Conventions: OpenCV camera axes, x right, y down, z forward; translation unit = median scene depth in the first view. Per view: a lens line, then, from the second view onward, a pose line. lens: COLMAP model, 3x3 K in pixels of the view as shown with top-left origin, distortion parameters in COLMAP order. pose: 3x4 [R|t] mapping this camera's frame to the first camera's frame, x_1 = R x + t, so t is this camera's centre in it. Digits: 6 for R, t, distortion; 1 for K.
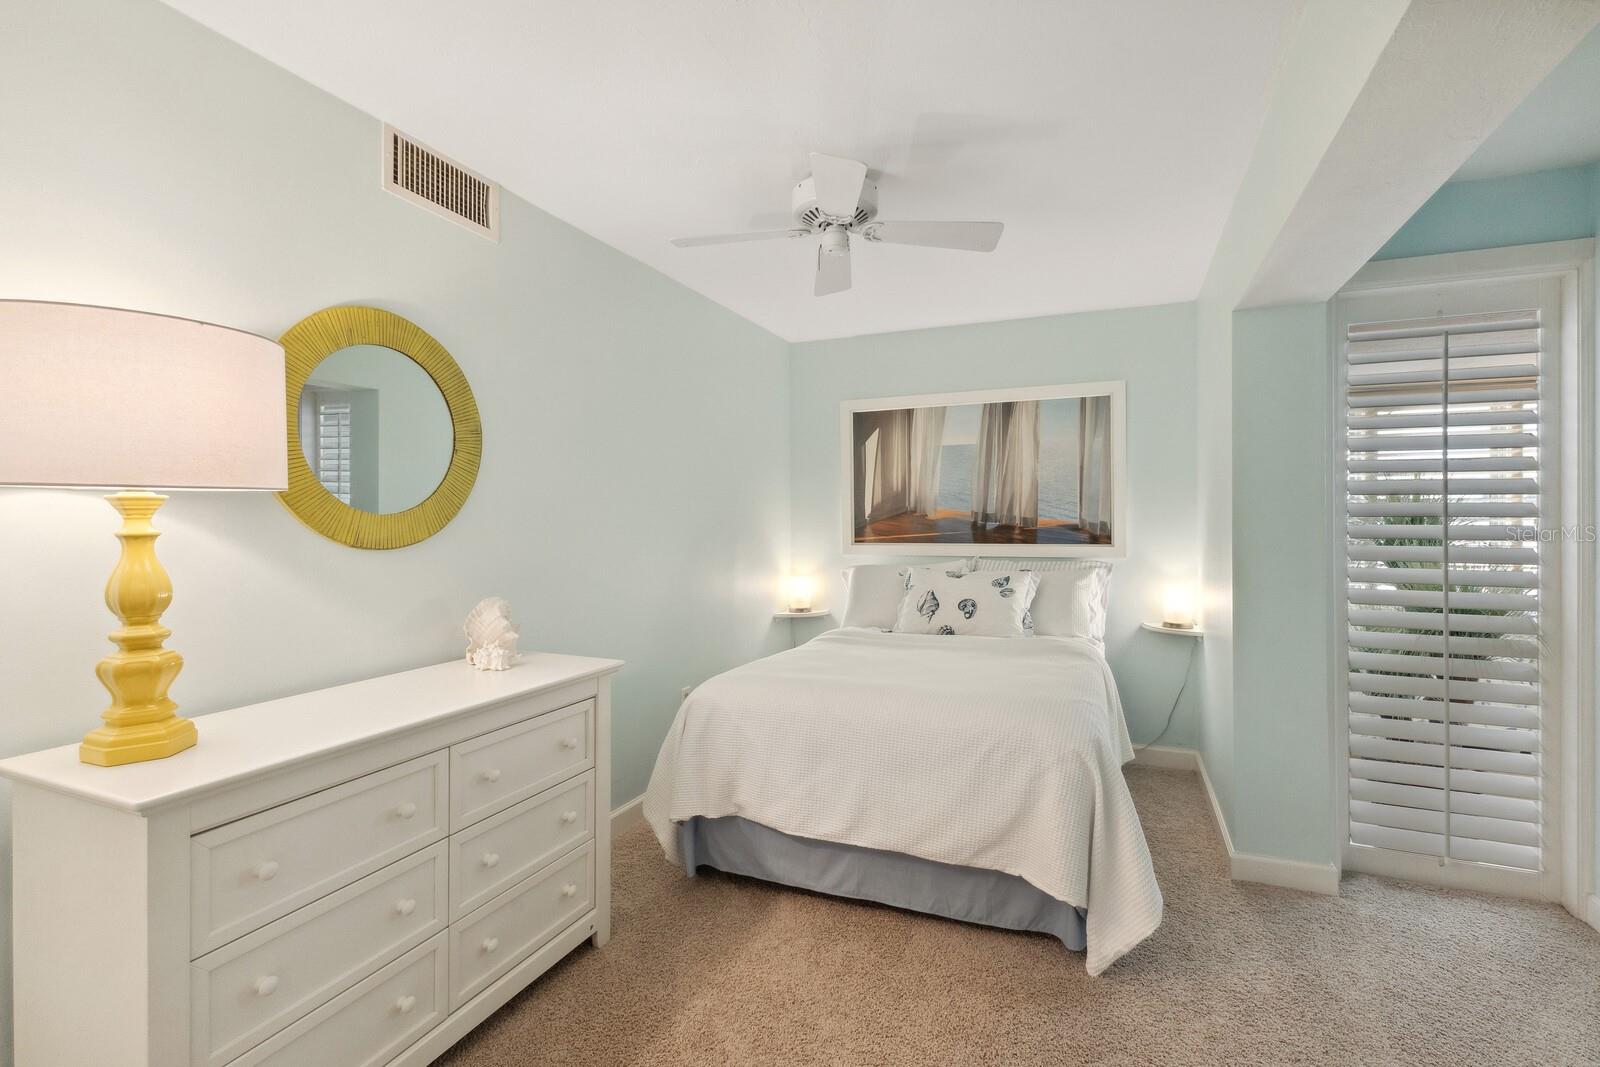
lens RADIAL K [[714.2, 0, 794.6], [0, 714.2, 542.9], [0, 0, 1]] dist [0.012584, -0.001092]
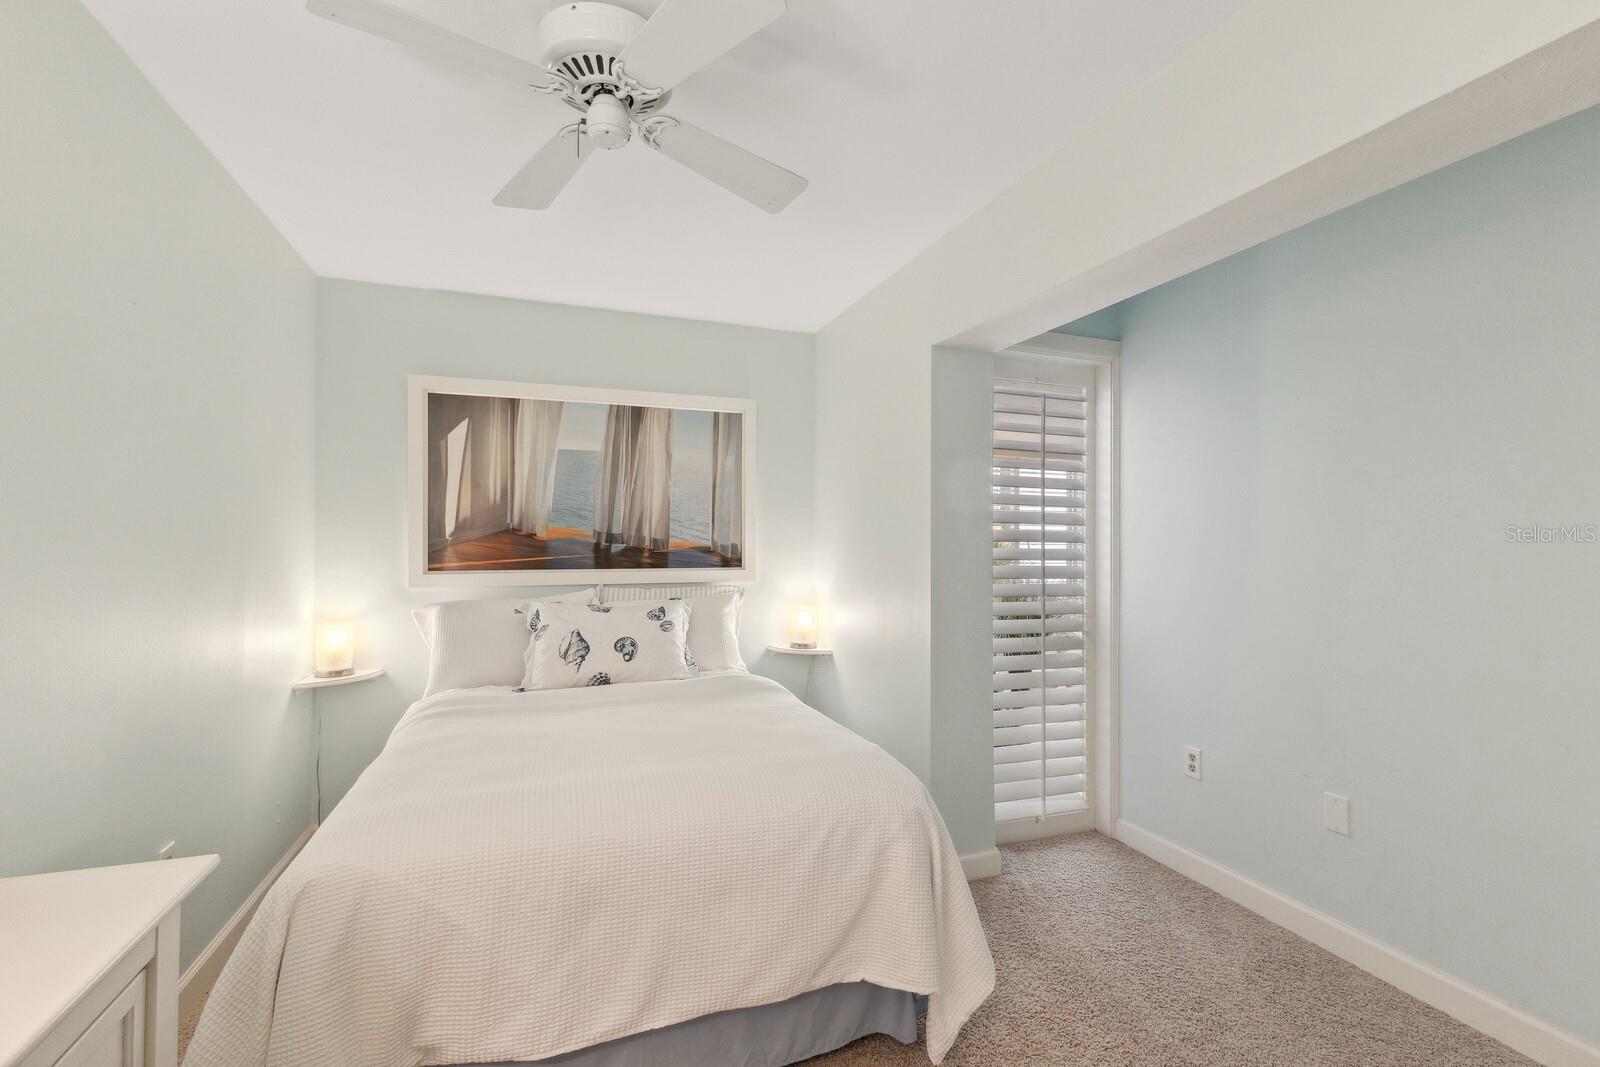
lens RADIAL K [[714.2, 0, 794.6], [0, 714.2, 542.9], [0, 0, 1]] dist [0.012584, -0.001092]
pose [[0.728788, 0.005228, 0.684720, -0.168331], [0.015049, 0.999607, -0.023649, -0.007121], [-0.684574, 0.027540, 0.728423, 0.250513]]
